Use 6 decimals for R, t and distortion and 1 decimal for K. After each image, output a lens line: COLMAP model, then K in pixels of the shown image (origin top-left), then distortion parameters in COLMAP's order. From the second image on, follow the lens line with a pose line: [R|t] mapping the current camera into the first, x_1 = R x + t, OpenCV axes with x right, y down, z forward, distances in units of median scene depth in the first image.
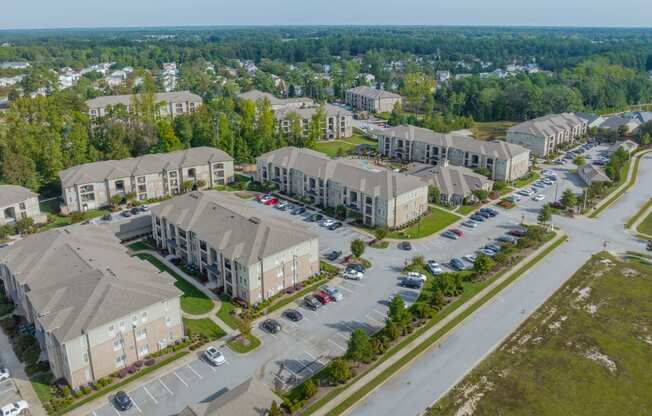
lens RADIAL K [[452.3, 0, 326.0], [0, 452.3, 208.0], [0, 0, 1]] dist [-0.046925, -0.000945]
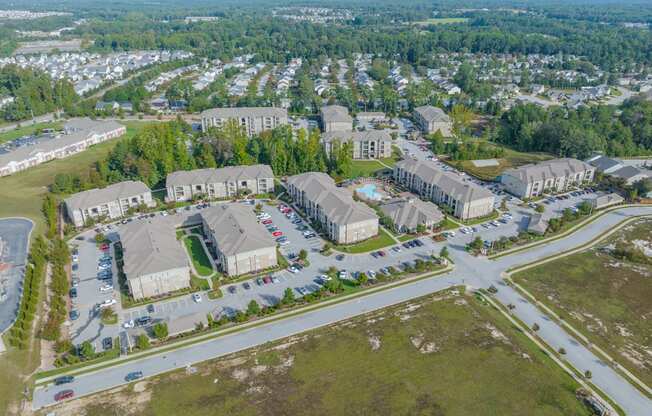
lens RADIAL K [[452.3, 0, 326.0], [0, 452.3, 208.0], [0, 0, 1]] dist [-0.046925, -0.000945]
pose [[0.944975, 0.138968, -0.296158, 0.470165], [-0.119341, 0.989341, 0.083444, -0.173249], [0.304597, -0.043509, 0.951487, -0.411848]]
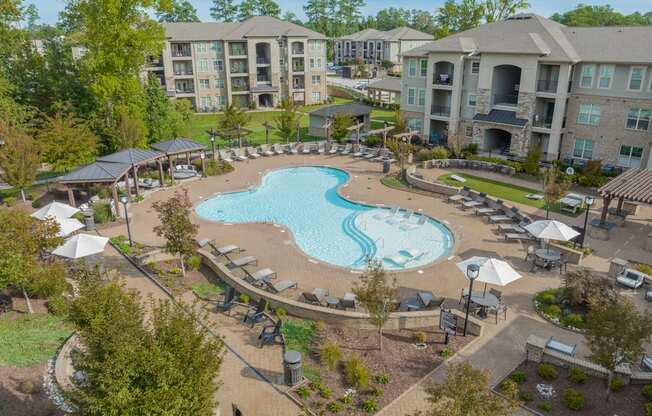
lens RADIAL K [[452.3, 0, 326.0], [0, 452.3, 208.0], [0, 0, 1]] dist [-0.046925, -0.000945]
pose [[0.999329, 0.011965, -0.034611, 0.120245], [-0.012876, 0.999573, -0.026236, -0.105715], [0.034282, 0.026664, 0.999056, 1.075632]]
